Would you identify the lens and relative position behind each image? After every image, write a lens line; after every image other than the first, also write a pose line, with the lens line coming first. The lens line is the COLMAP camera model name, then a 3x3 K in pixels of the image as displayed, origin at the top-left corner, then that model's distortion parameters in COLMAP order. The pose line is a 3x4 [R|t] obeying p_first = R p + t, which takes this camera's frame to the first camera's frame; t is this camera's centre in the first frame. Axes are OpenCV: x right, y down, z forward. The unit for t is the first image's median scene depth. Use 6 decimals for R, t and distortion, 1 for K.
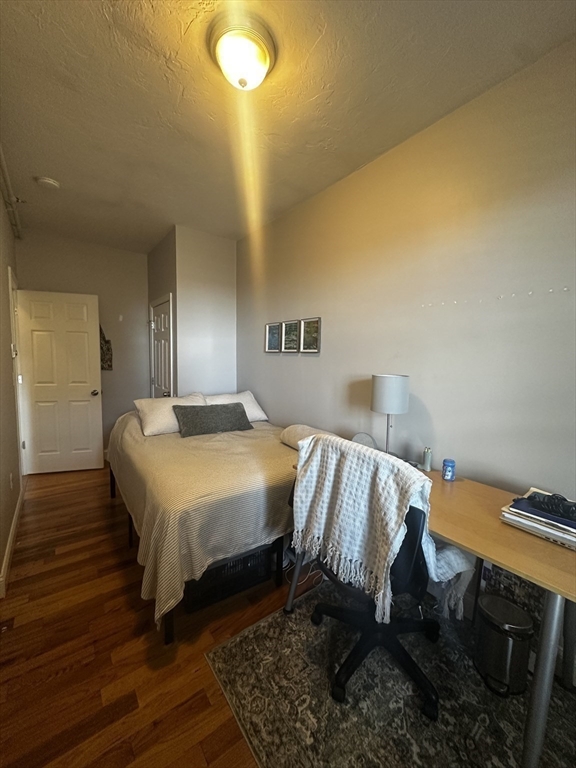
lens RADIAL K [[306.7, 0, 289.0], [0, 306.7, 382.2], [0, 0, 1]] dist [0.003704, -0.000489]
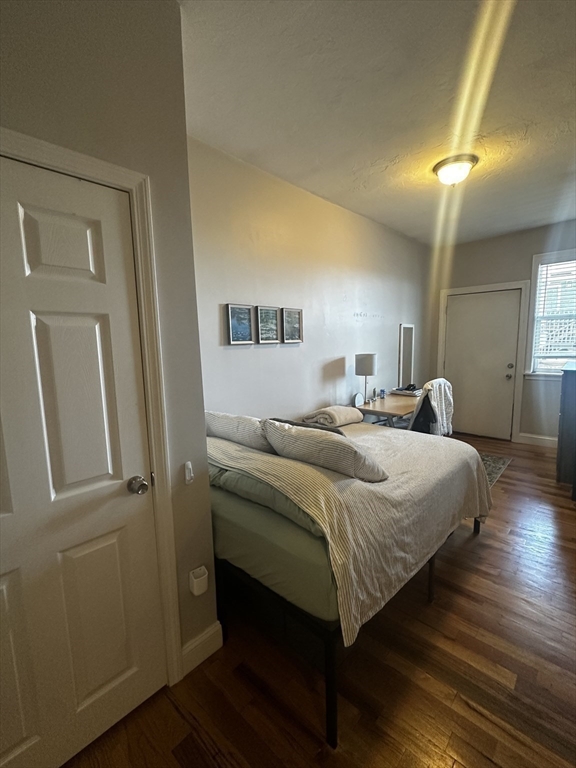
lens RADIAL K [[339.1, 0, 287.2], [0, 339.1, 385.3], [0, 0, 1]] dist [0.000815, 0.000184]
pose [[-0.169100, -0.152381, 0.973748, -1.191147], [0.096146, 0.980714, 0.170167, -0.176710], [-0.980898, 0.122397, -0.151188, 1.403212]]
